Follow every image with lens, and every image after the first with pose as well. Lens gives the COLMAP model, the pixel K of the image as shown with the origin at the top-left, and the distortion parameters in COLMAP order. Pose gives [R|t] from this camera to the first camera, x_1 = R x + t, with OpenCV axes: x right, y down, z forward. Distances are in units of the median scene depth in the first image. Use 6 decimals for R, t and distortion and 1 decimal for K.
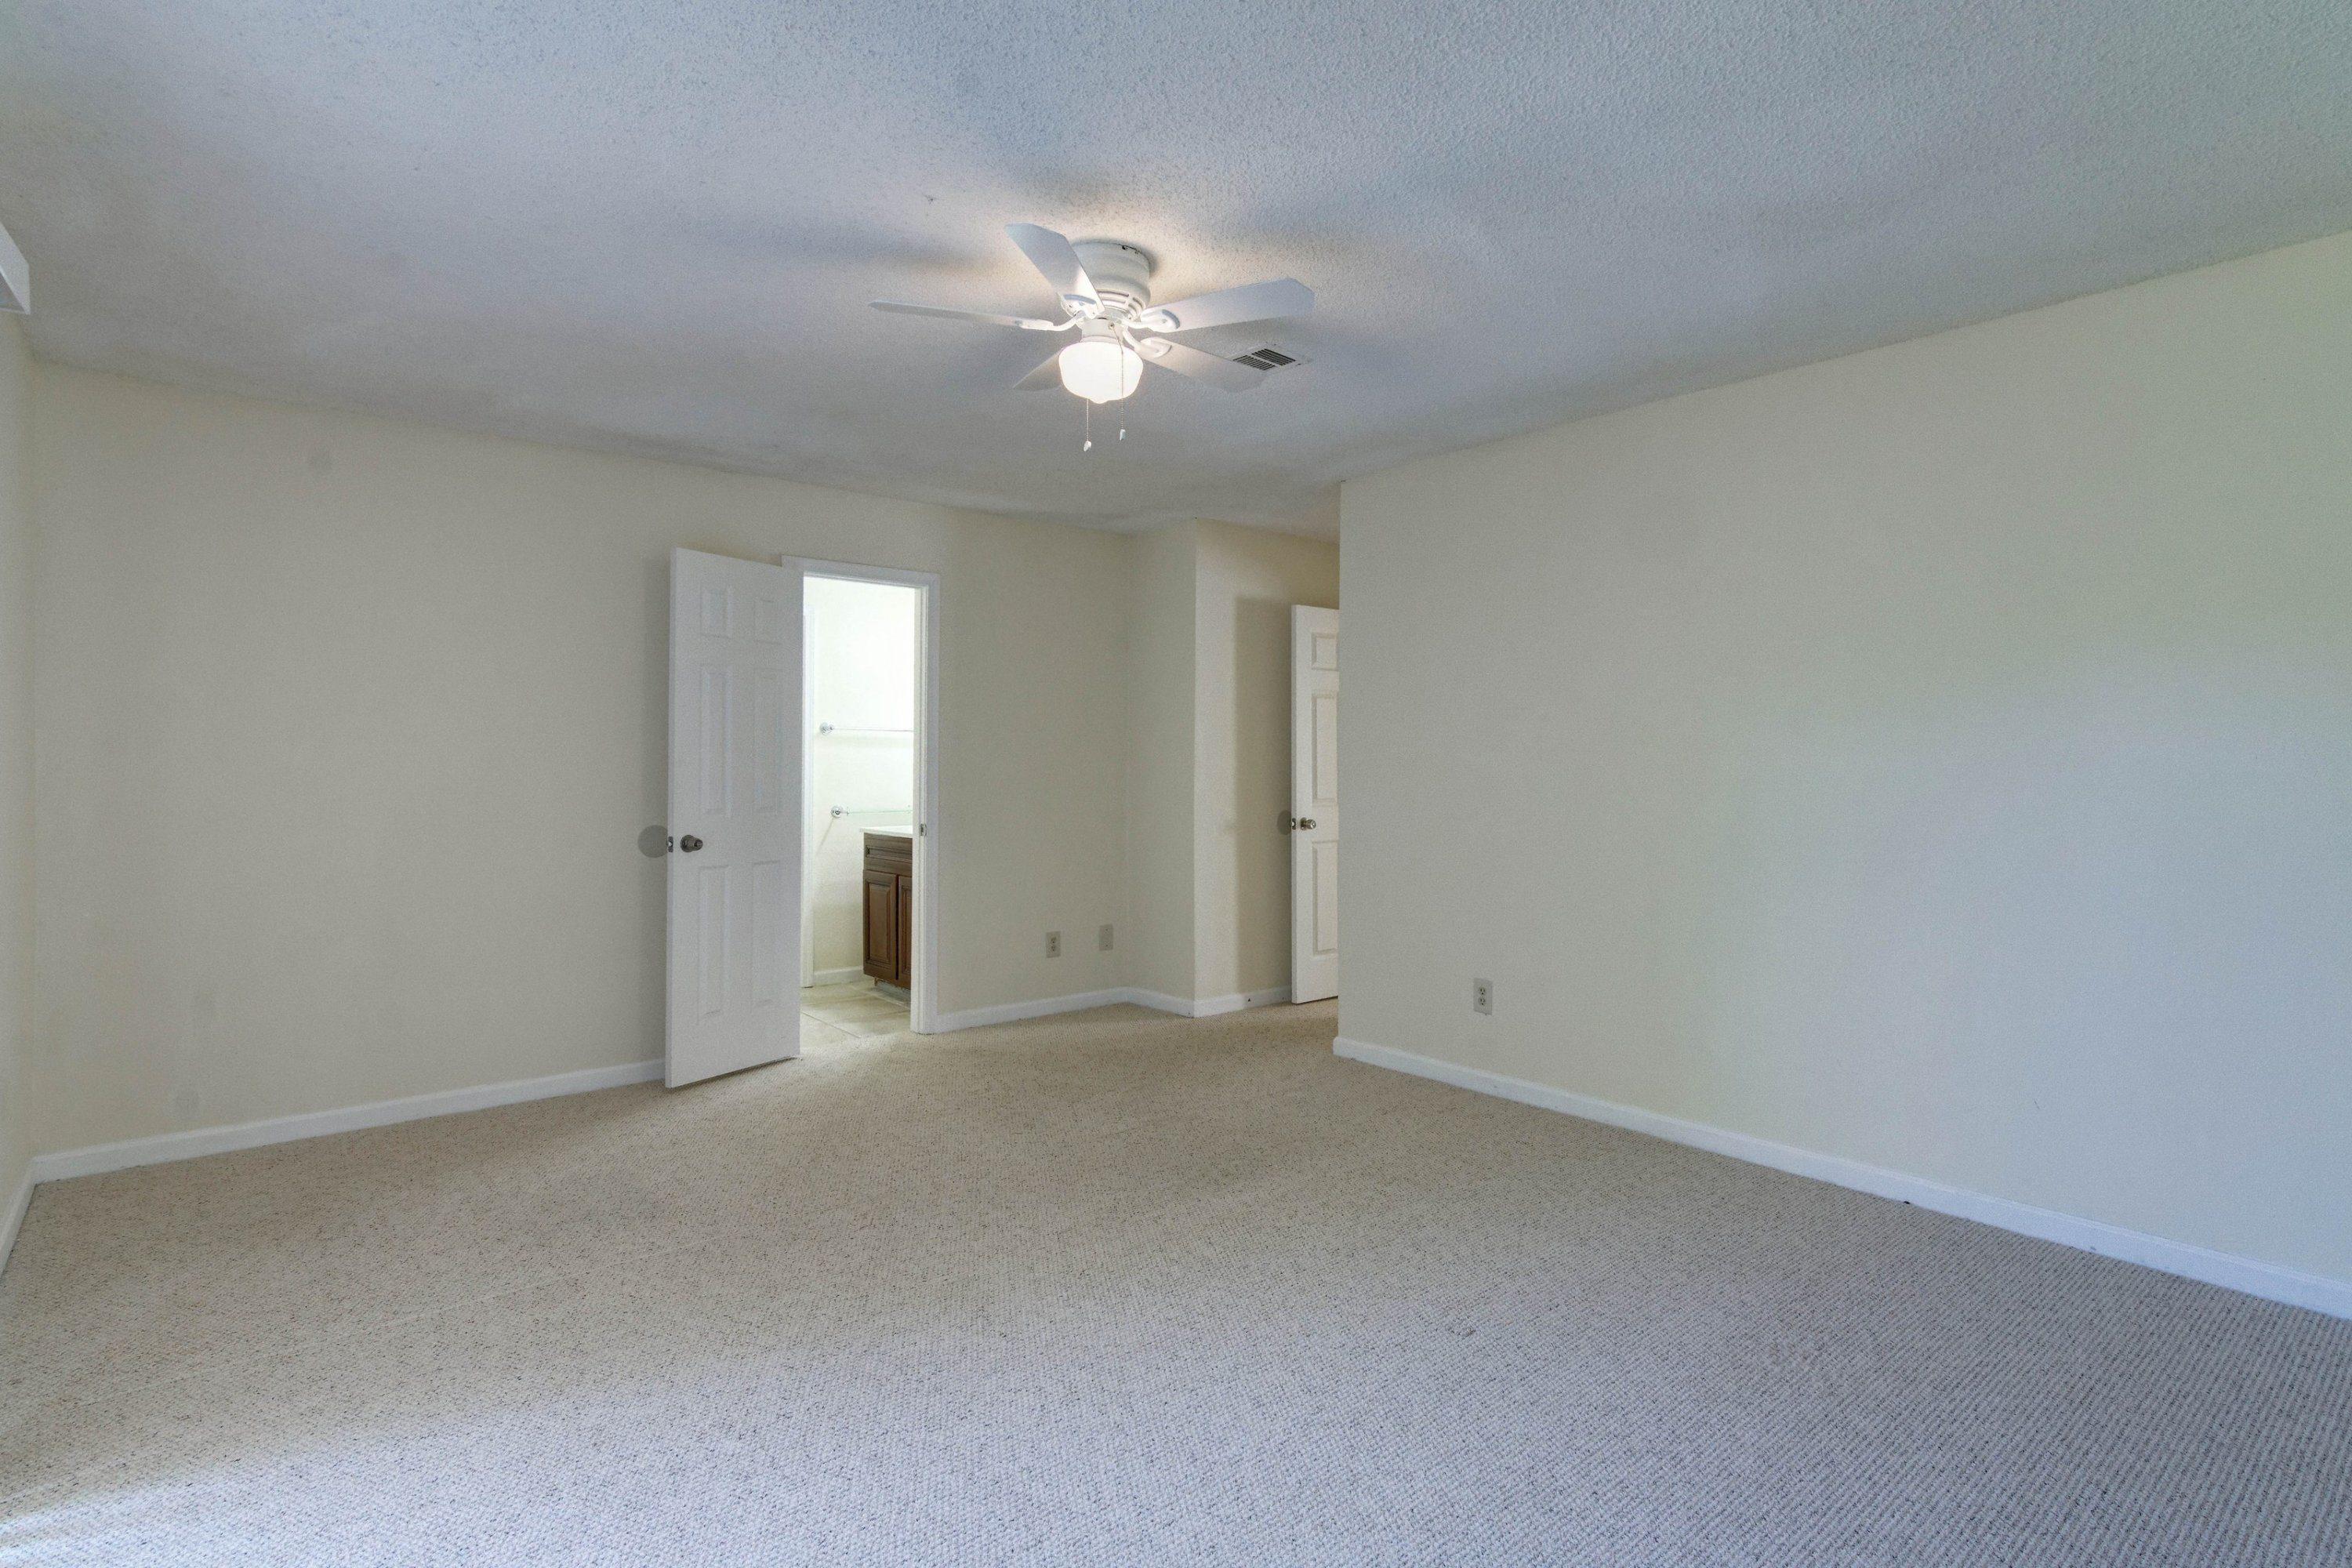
lens RADIAL K [[1151.1, 0, 1177.3], [0, 1151.1, 766.3], [0, 0, 1]] dist [0.010529, -0.001118]
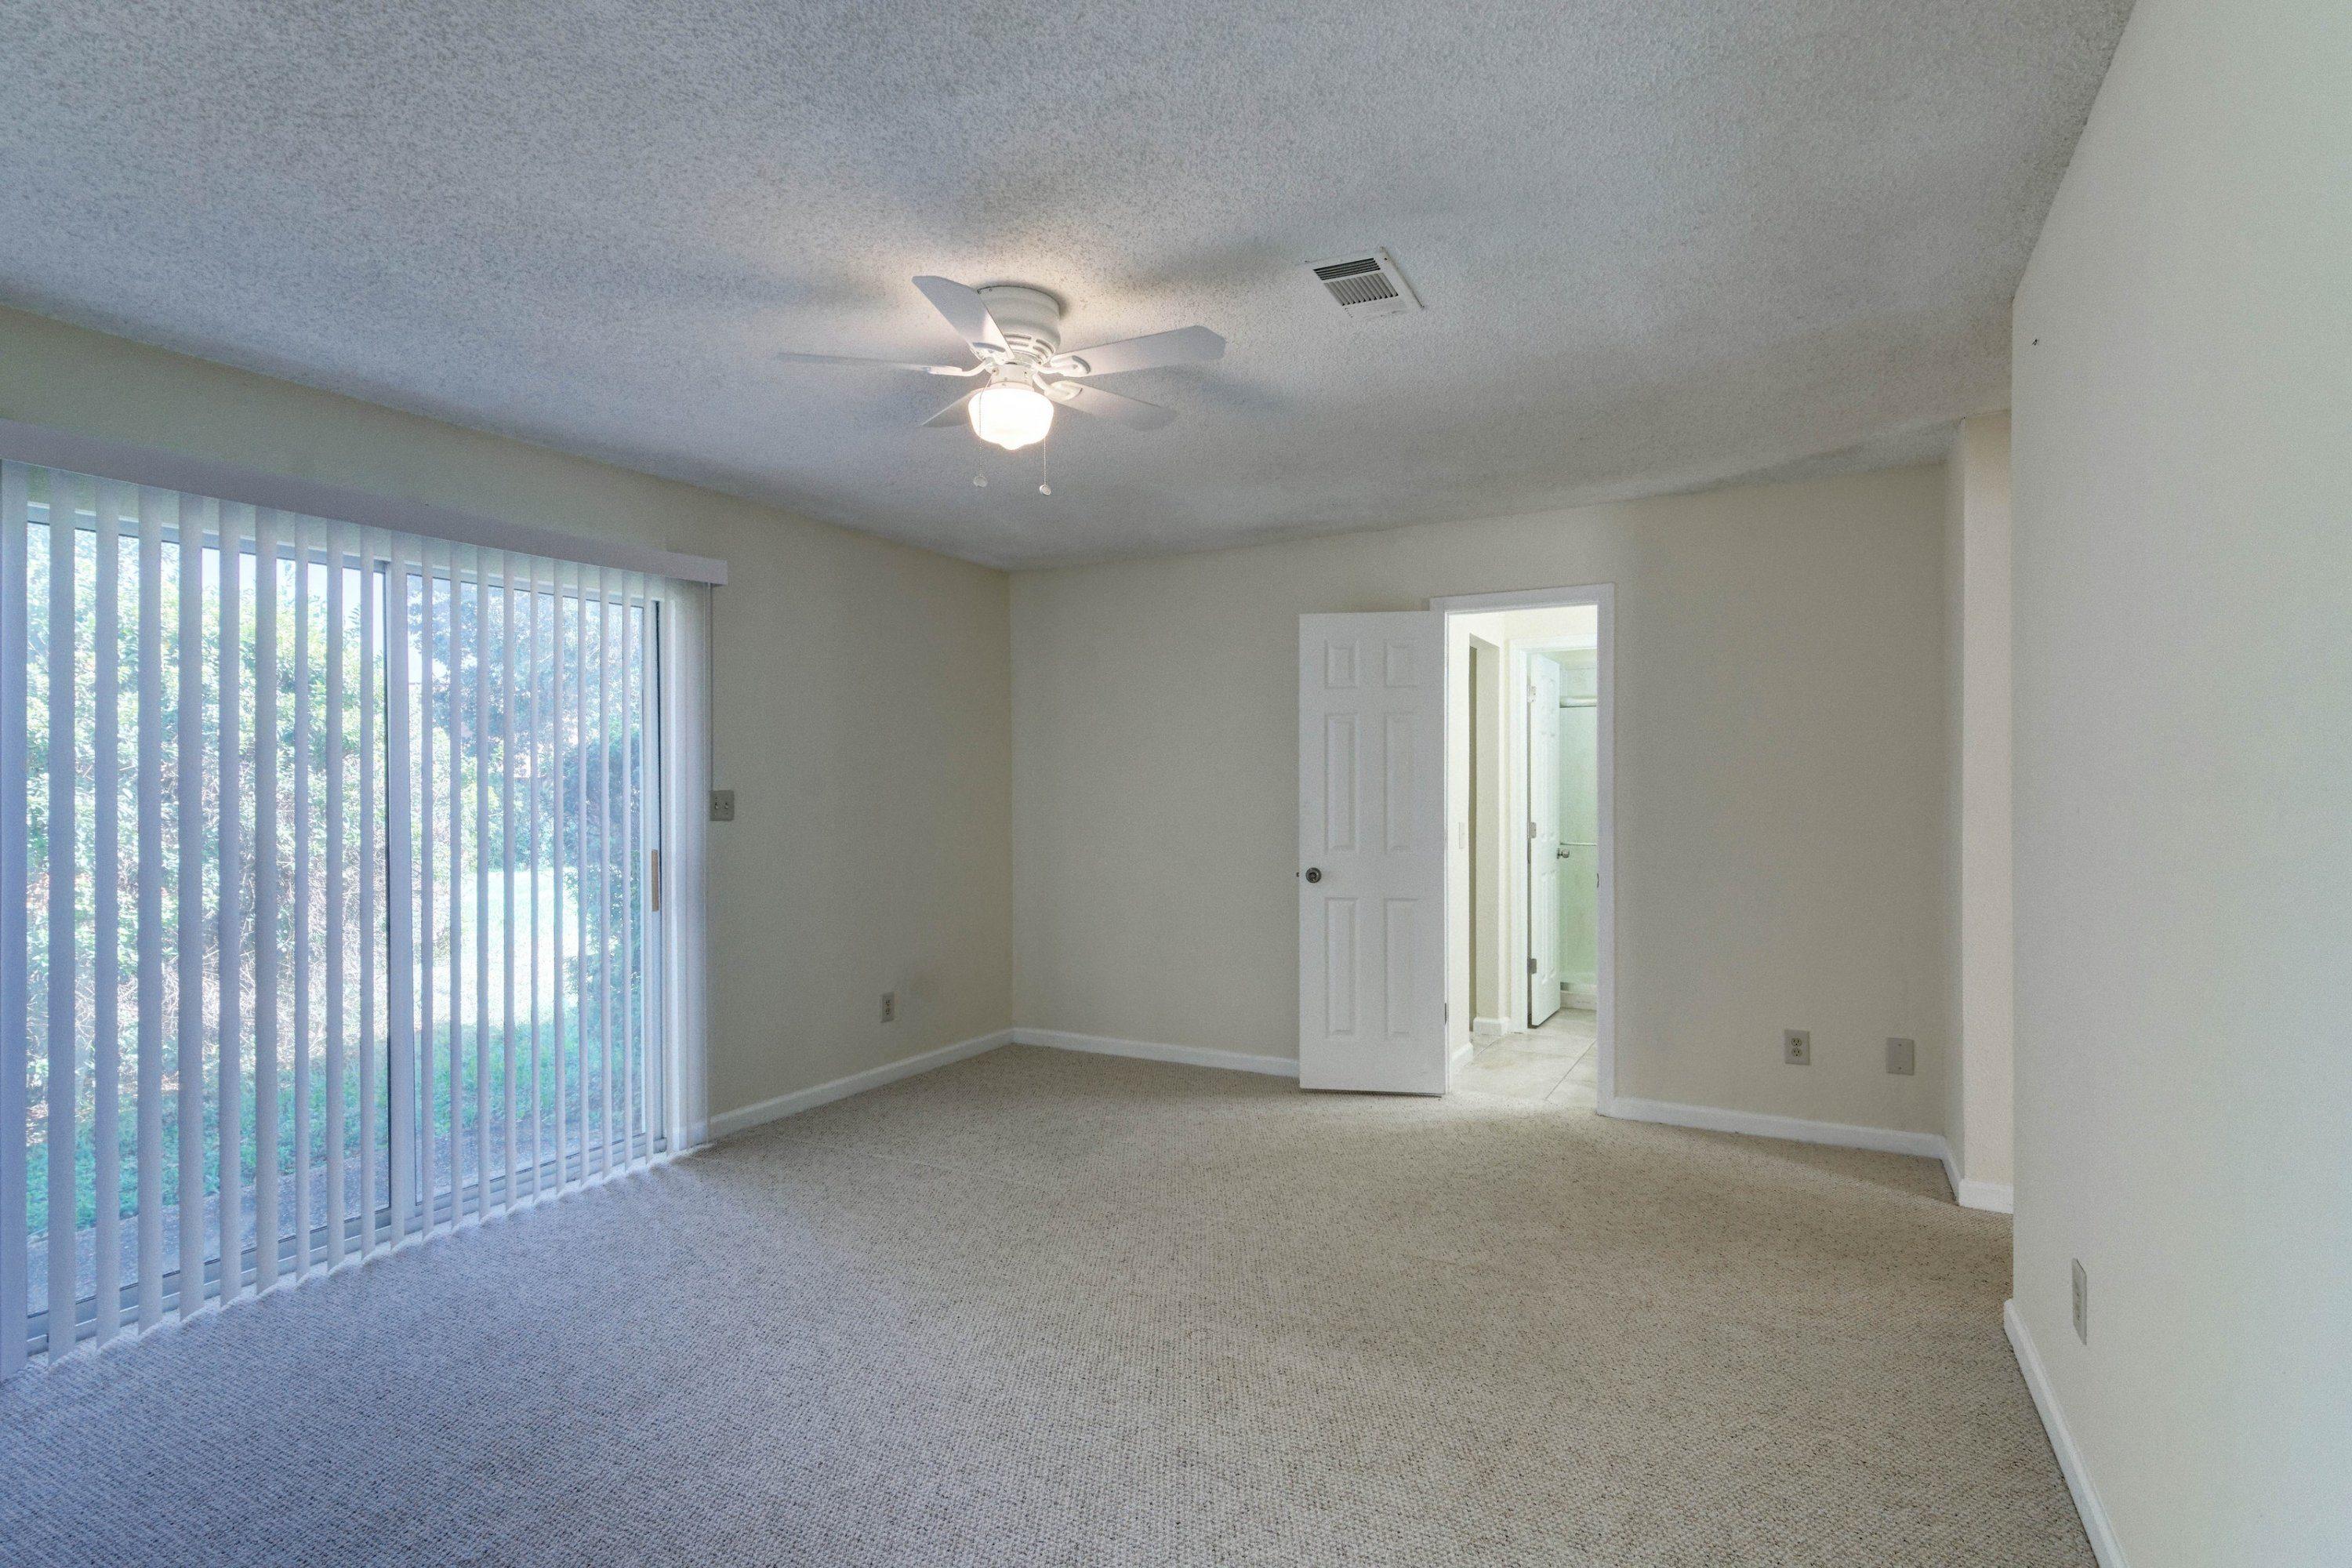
lens RADIAL K [[1151.1, 0, 1187.9], [0, 1151.1, 785.9], [0, 0, 1]] dist [0.010529, -0.001118]
pose [[0.361086, -0.008029, -0.932498, 0.505286], [0.005408, 0.999964, -0.006515, -0.011693], [0.932517, -0.002691, 0.361117, 0.421053]]
